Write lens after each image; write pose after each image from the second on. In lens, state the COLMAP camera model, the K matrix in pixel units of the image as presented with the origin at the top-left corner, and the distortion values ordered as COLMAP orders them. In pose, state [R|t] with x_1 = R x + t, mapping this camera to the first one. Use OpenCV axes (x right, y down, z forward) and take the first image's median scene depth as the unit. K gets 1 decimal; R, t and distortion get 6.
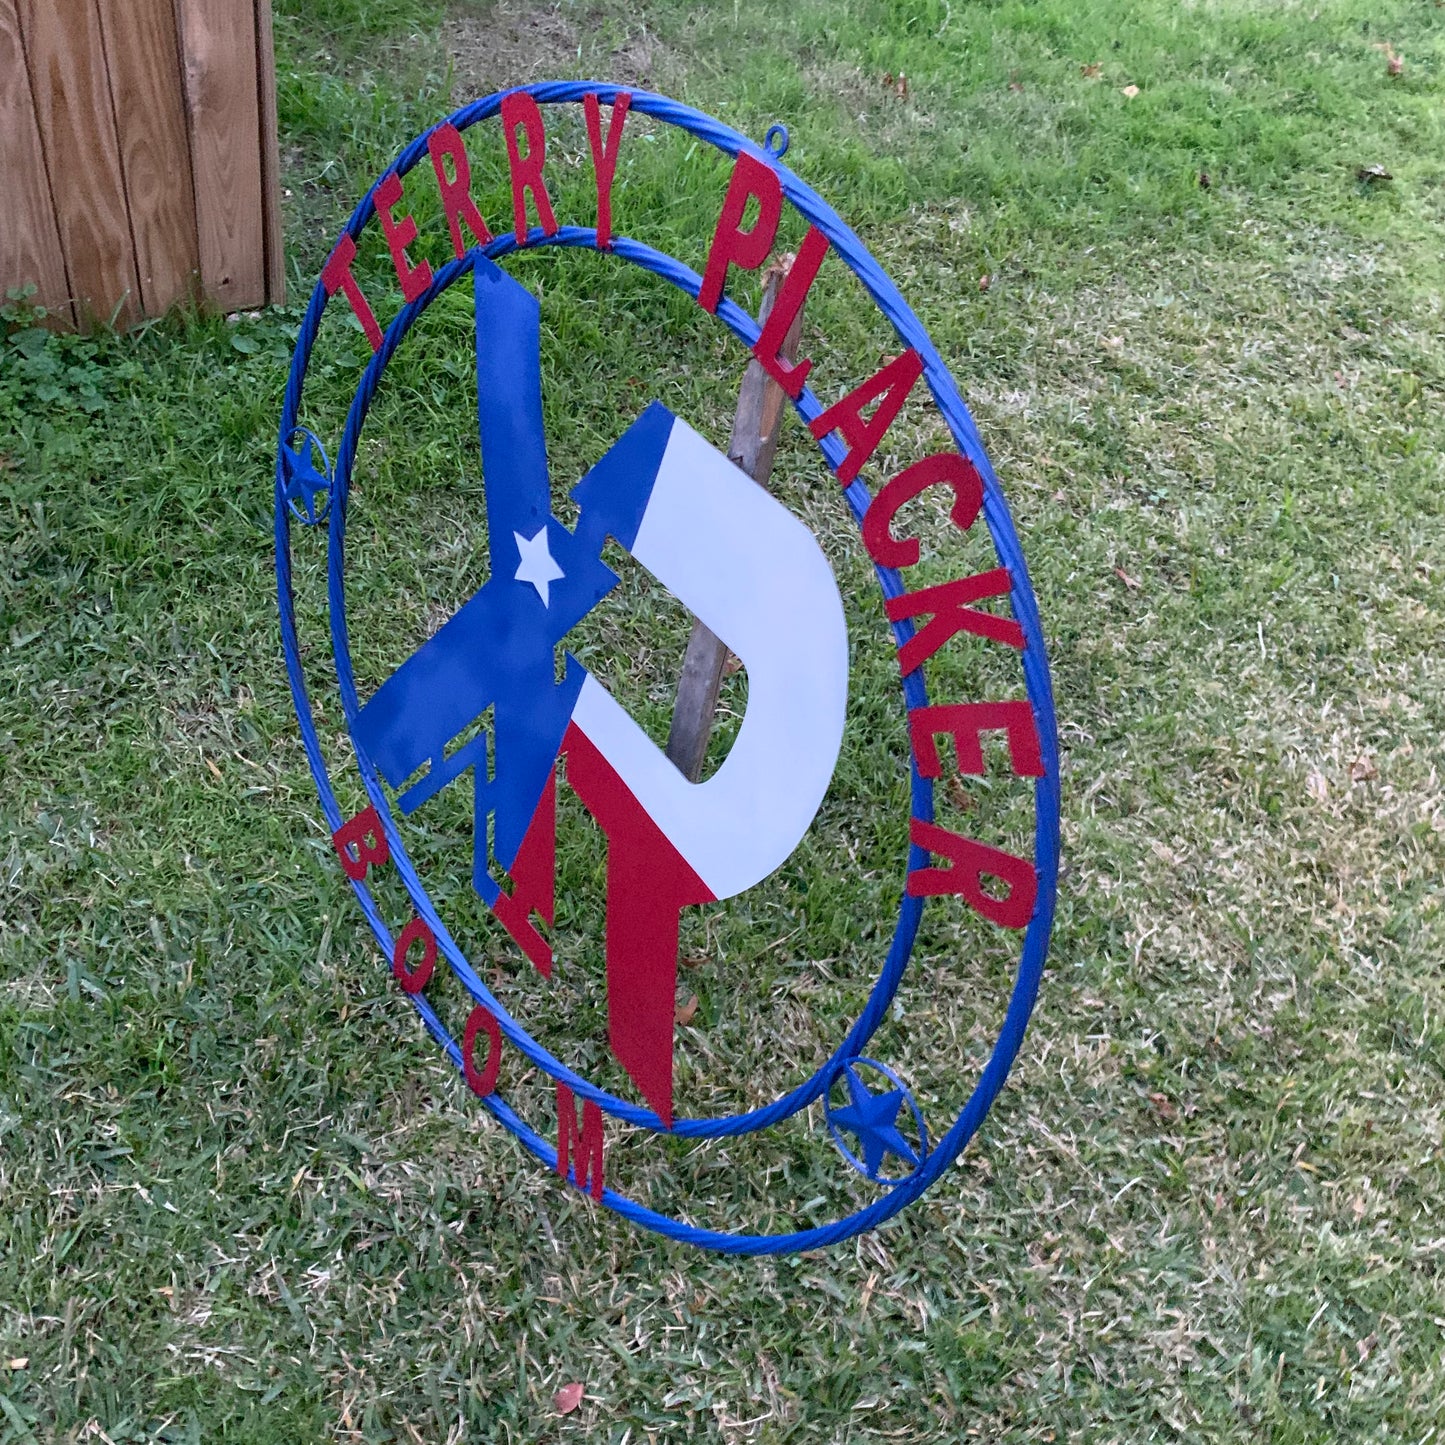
lens RADIAL K [[1480.2, 0, 736.5], [0, 1480.2, 702.2], [0, 0, 1]] dist [0.023556, -0.044272]
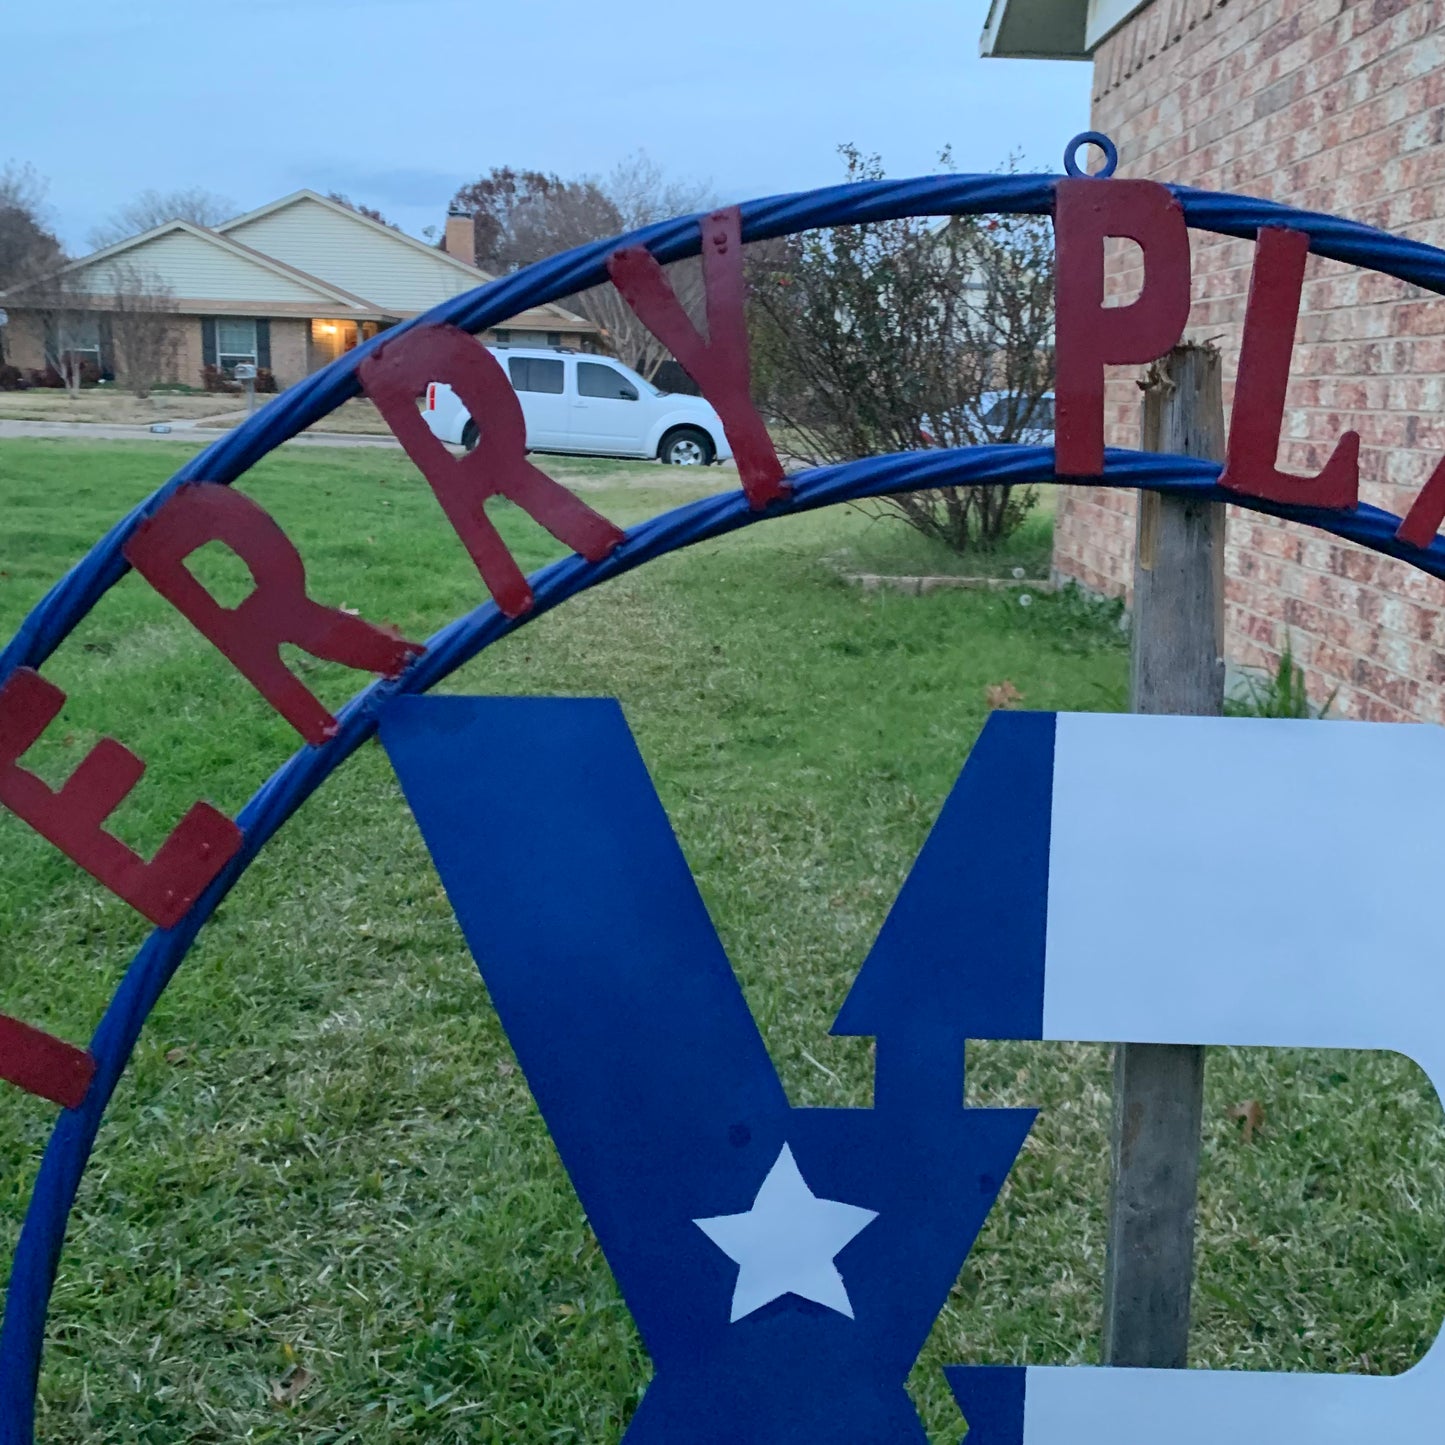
lens RADIAL K [[1480.3, 0, 740.7], [0, 1480.3, 707.5], [0, 0, 1]] dist [0.002786, -0.000690]
pose [[0.603728, -0.312432, 0.733416, -0.363379], [0.609697, 0.773681, -0.172302, -0.130075], [-0.513597, 0.551185, 0.657581, 0.540008]]
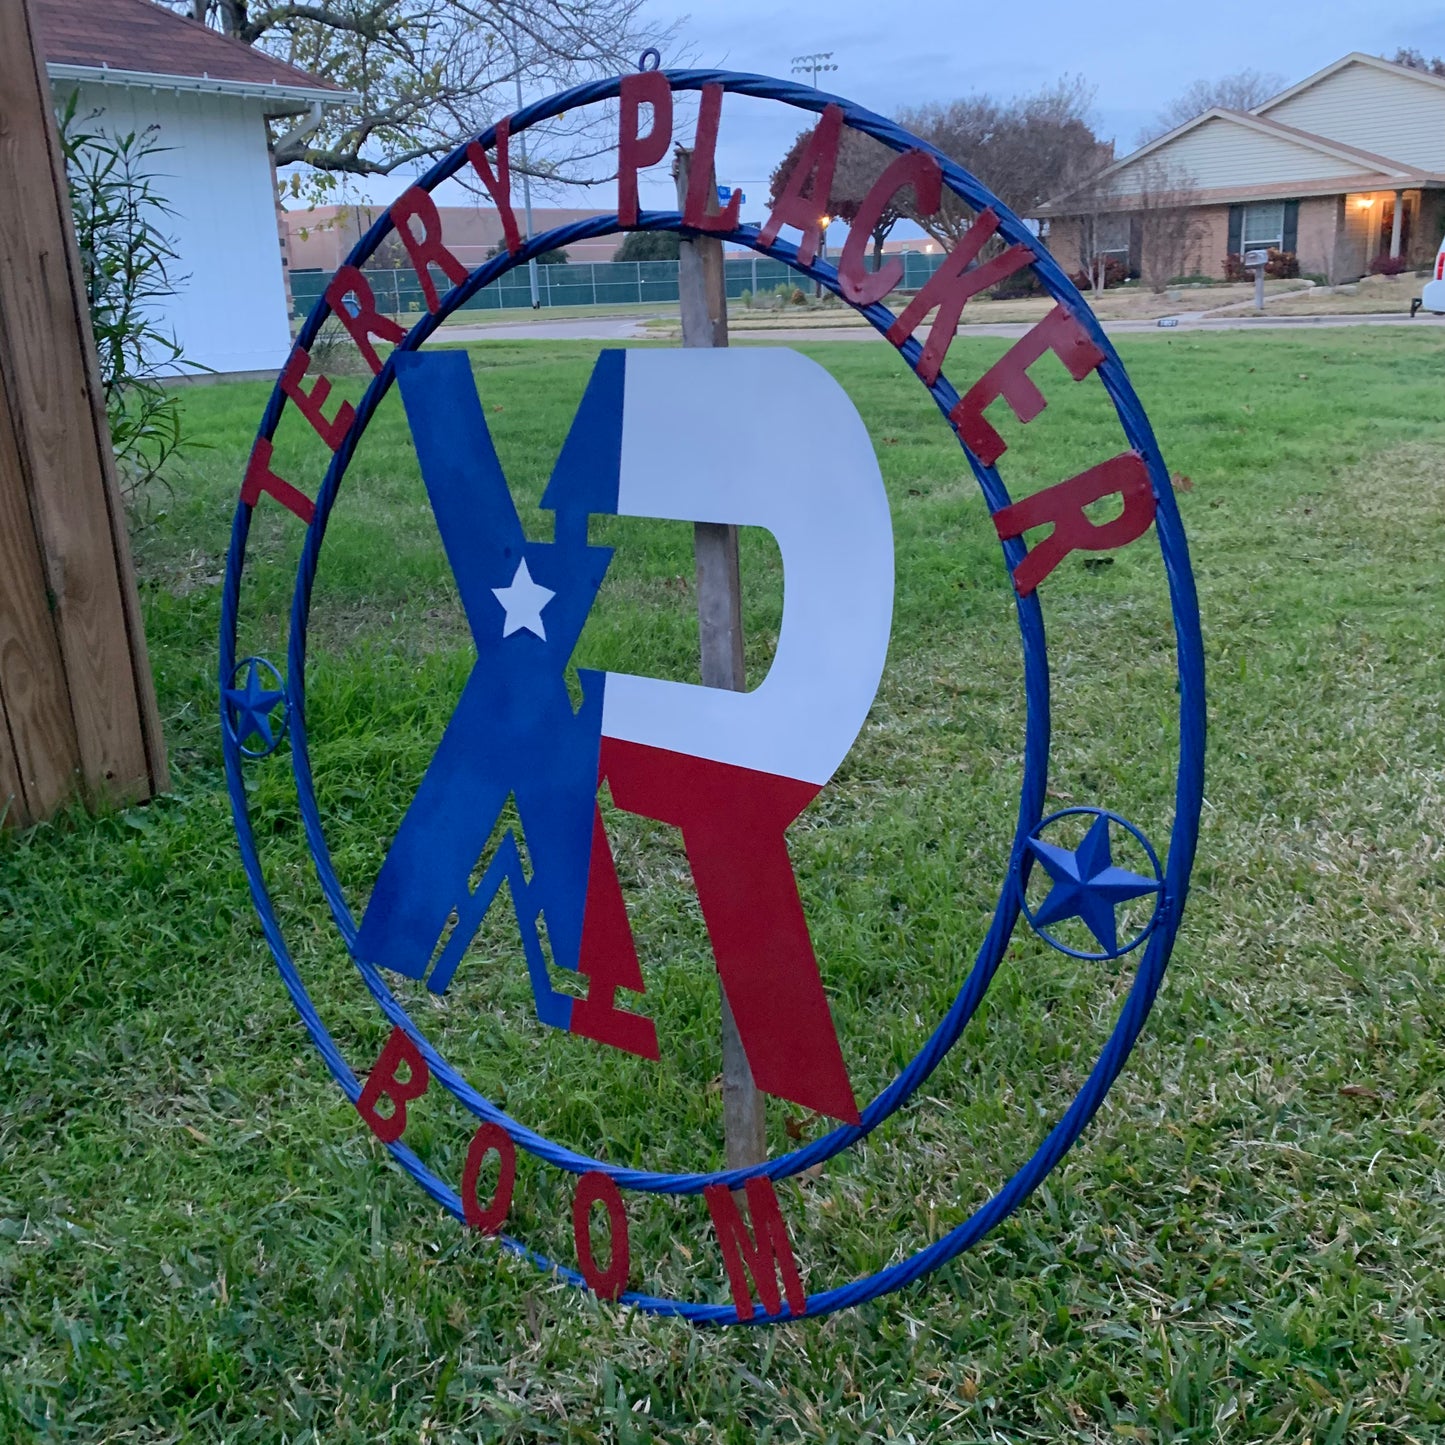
lens RADIAL K [[1483.5, 0, 719.2], [0, 1483.5, 740.2], [0, 0, 1]] dist [0.004115, -0.004625]
pose [[0.946204, -0.279441, 0.163130, -0.170122], [0.323077, 0.843760, -0.428590, 0.382714], [-0.017877, 0.458237, 0.888650, 0.148013]]
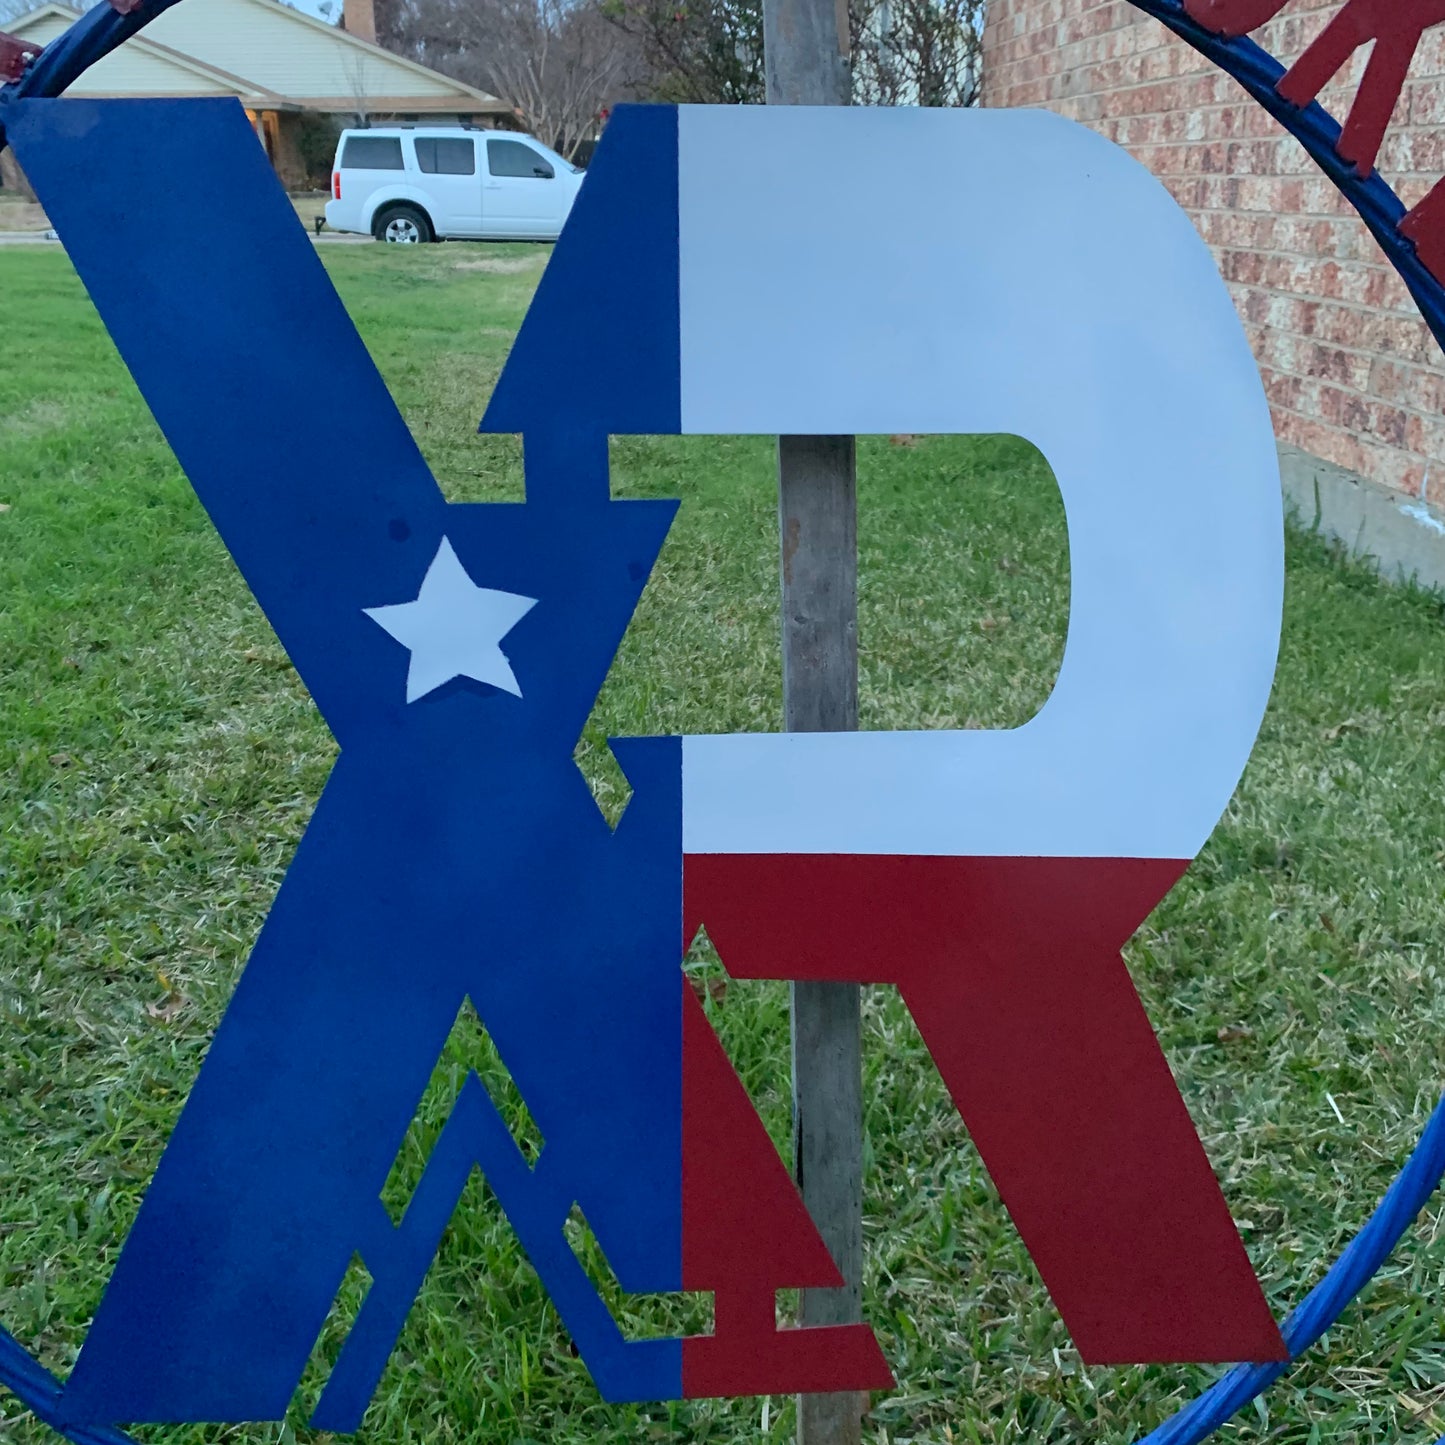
lens RADIAL K [[1483.5, 0, 719.2], [0, 1483.5, 740.2], [0, 0, 1]] dist [0.004115, -0.004625]
pose [[0.573394, -0.446953, 0.686624, -0.375535], [0.646294, 0.761830, -0.043807, 0.009671], [-0.503511, 0.468880, 0.725692, 0.537048]]
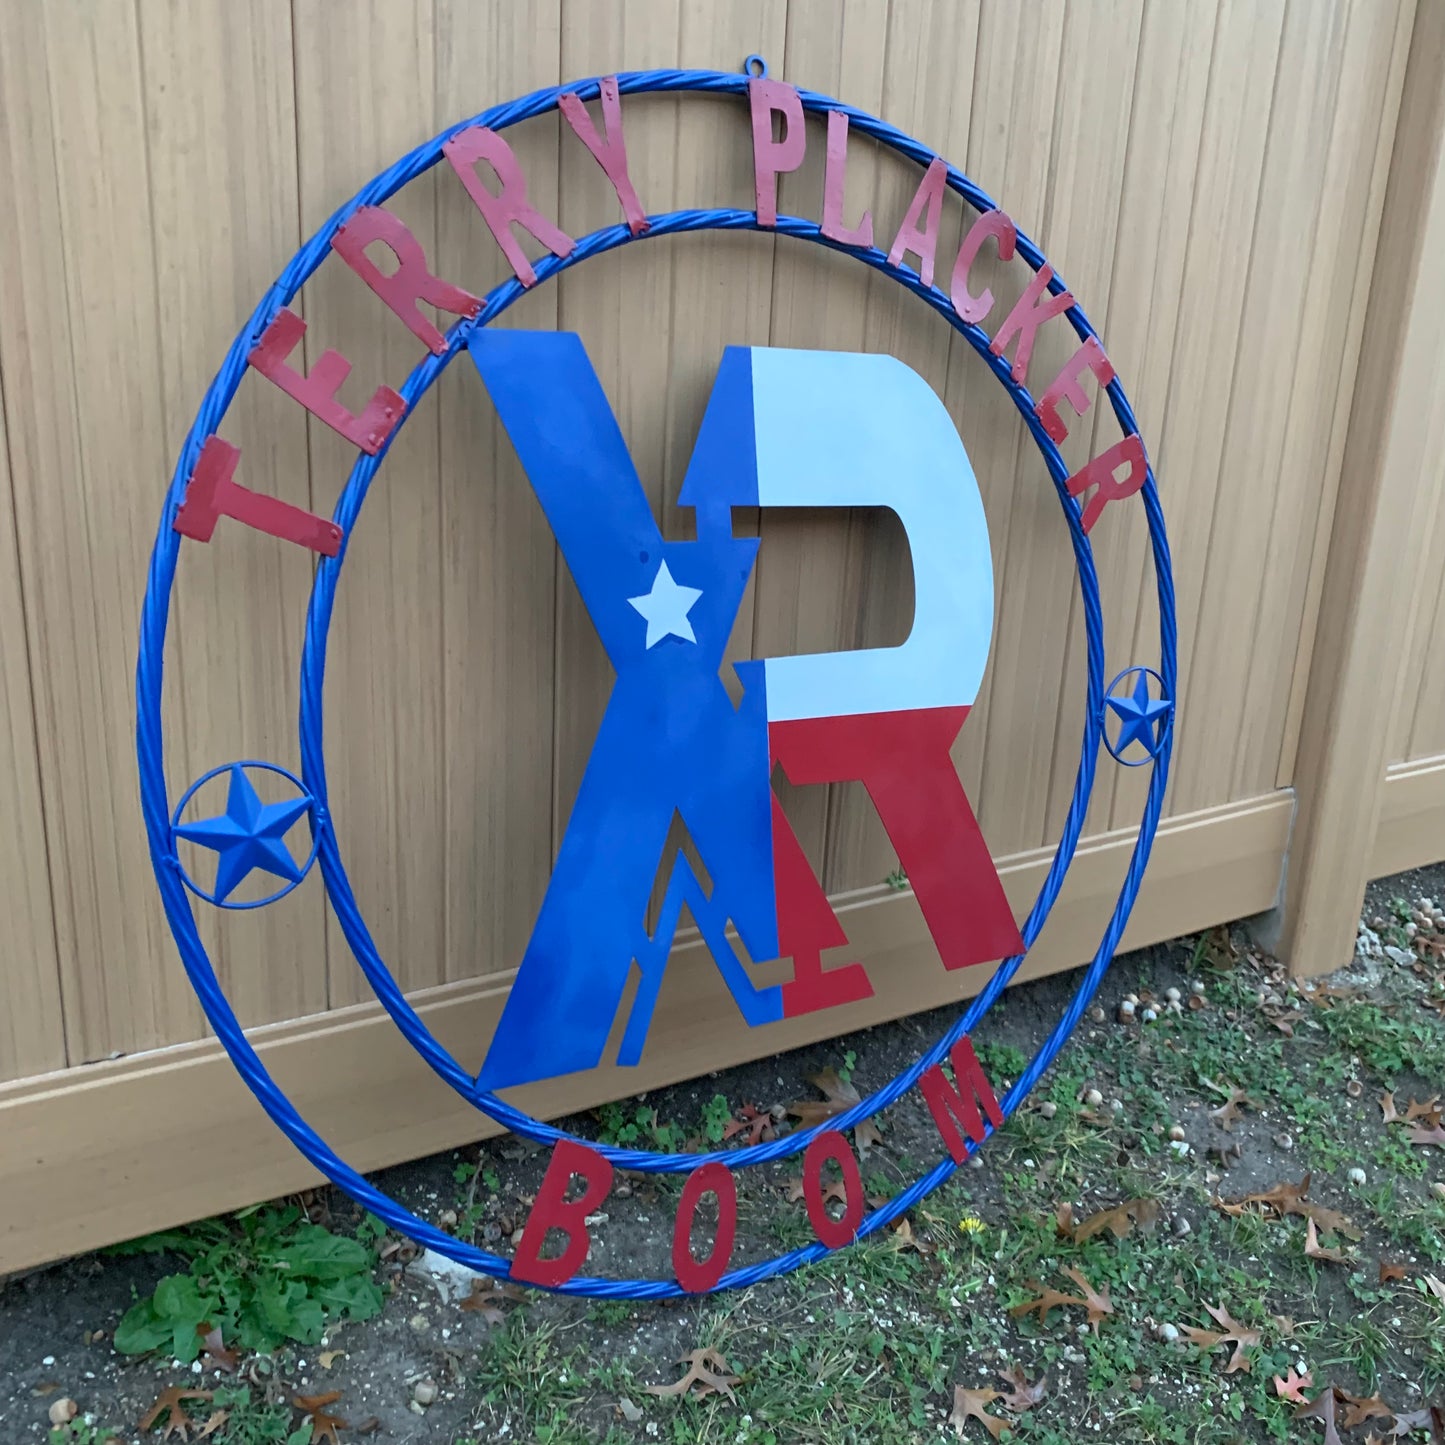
lens RADIAL K [[1494.7, 0, 727.8], [0, 1494.7, 718.1], [0, 0, 1]] dist [-0.000565, -0.002570]
pose [[0.107641, -0.430290, 0.896250, -0.847961], [0.664455, 0.701715, 0.257092, -0.222553], [-0.739536, 0.567844, 0.361442, 0.587504]]
